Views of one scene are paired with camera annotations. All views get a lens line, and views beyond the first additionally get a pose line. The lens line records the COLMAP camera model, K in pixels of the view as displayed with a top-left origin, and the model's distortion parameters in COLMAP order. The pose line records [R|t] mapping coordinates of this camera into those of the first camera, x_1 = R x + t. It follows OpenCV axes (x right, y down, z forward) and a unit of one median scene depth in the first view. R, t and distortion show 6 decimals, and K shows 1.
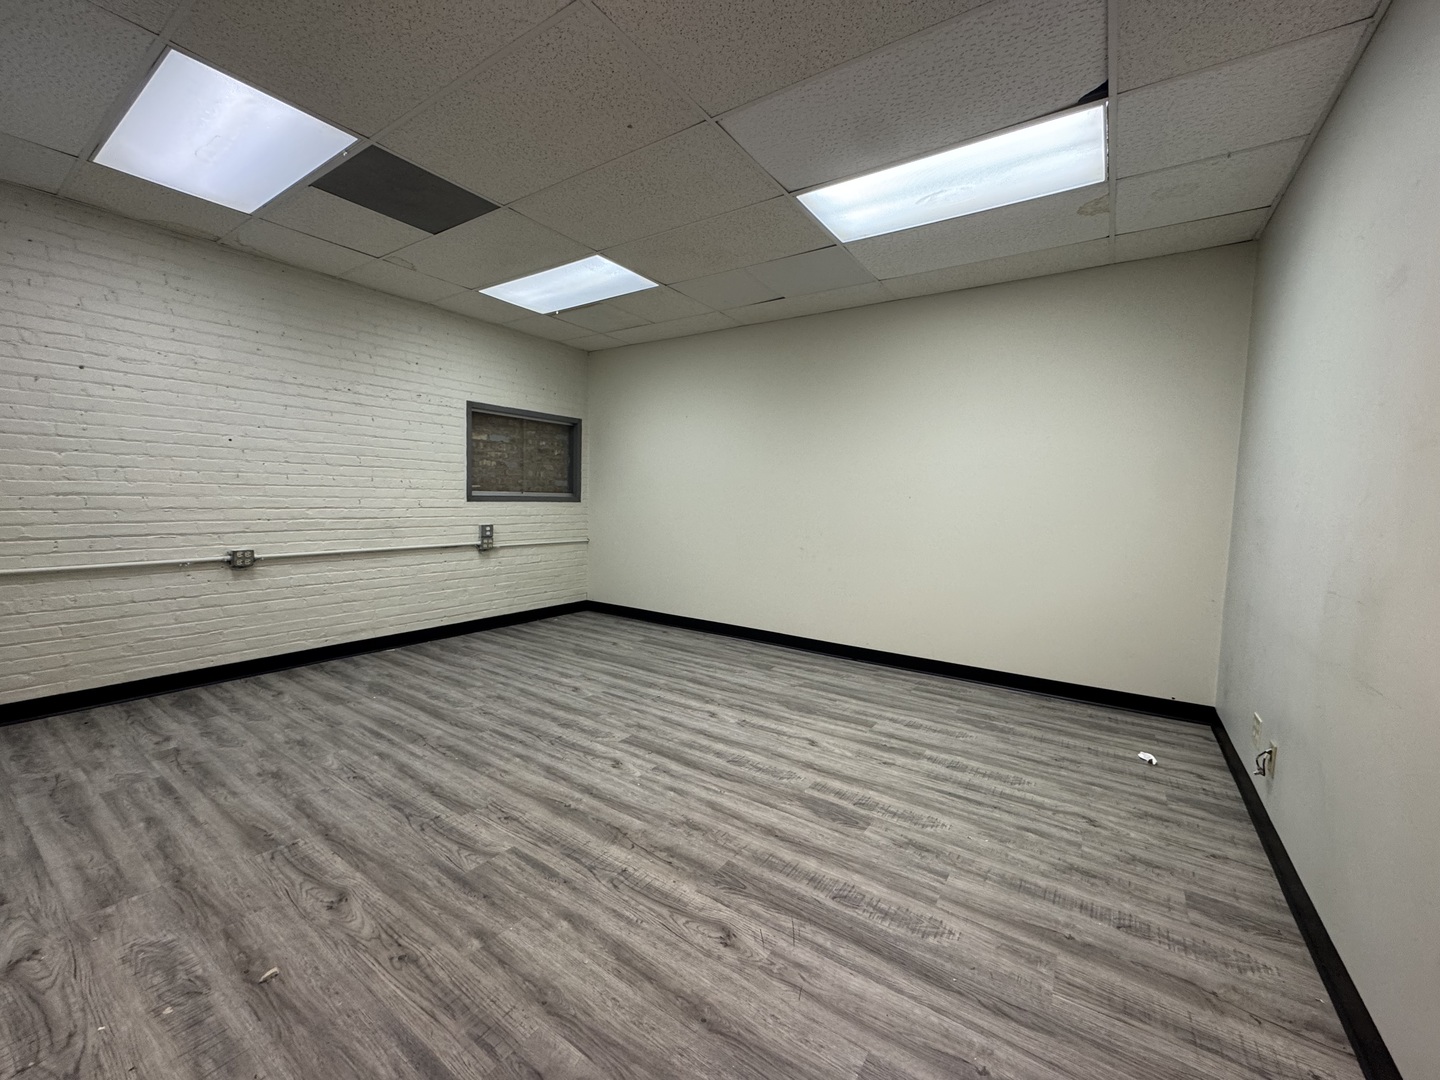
lens RADIAL K [[576.6, 0, 716.3], [0, 576.6, 526.6], [0, 0, 1]] dist [0.000165, 0.000046]
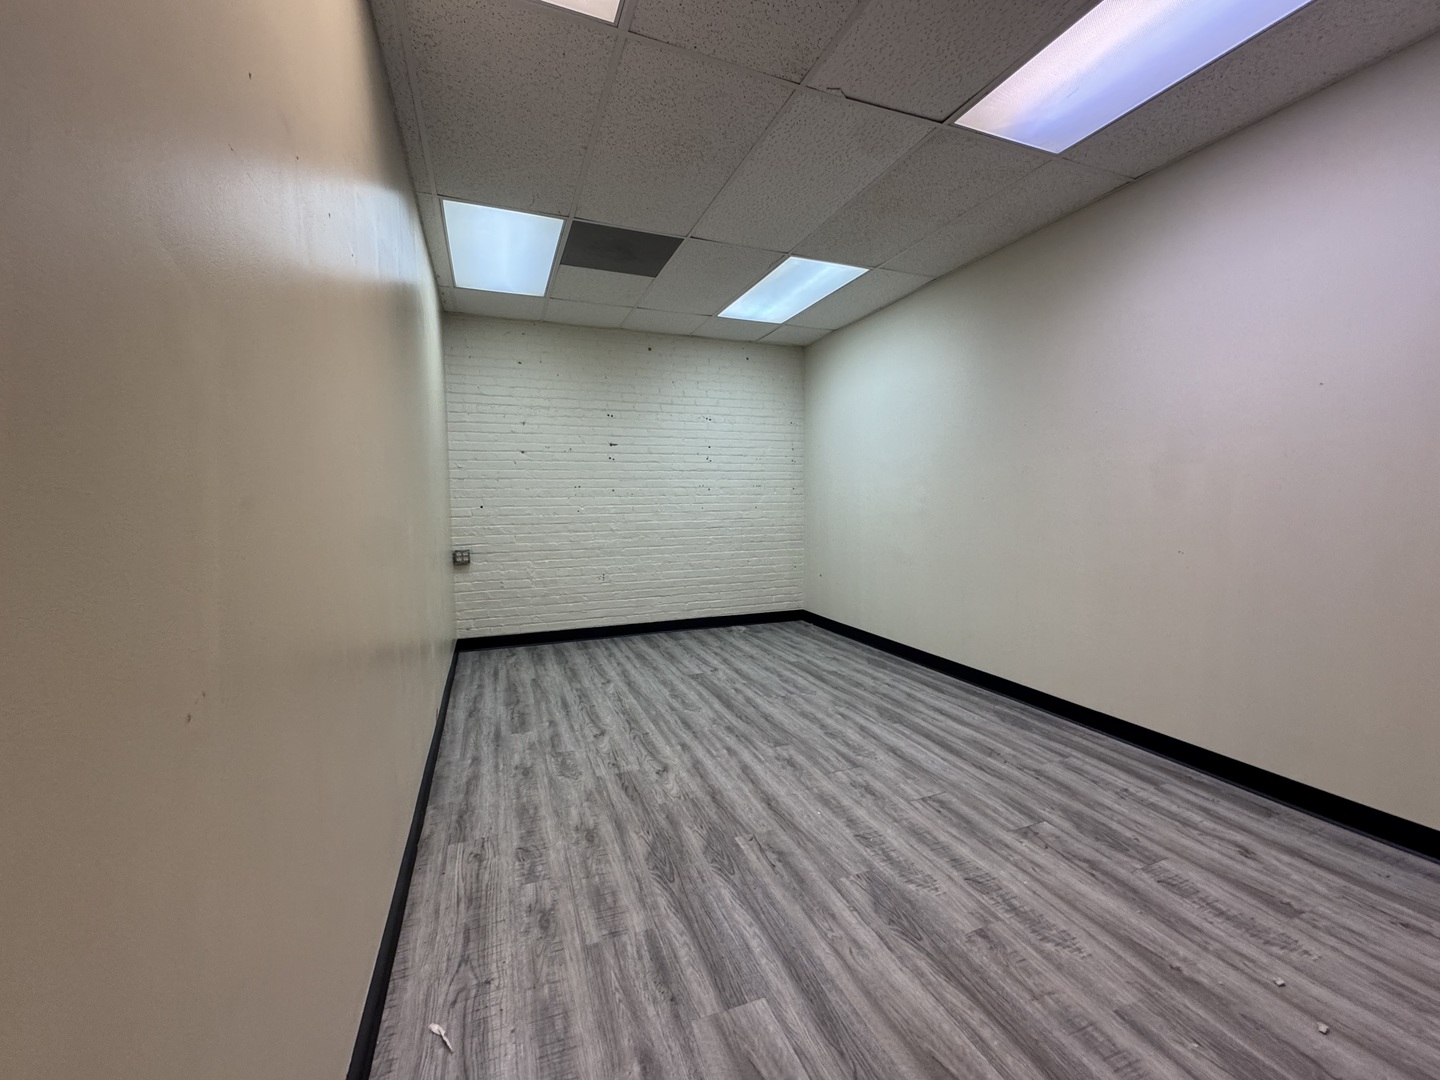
lens RADIAL K [[576.6, 0, 712.1], [0, 576.6, 555.0], [0, 0, 1]] dist [0.000165, 0.000046]
pose [[0.816294, 0.032070, -0.576745, 0.308974], [-0.006093, 0.998880, 0.046919, -0.007859], [0.577604, -0.034786, 0.815576, 0.117698]]
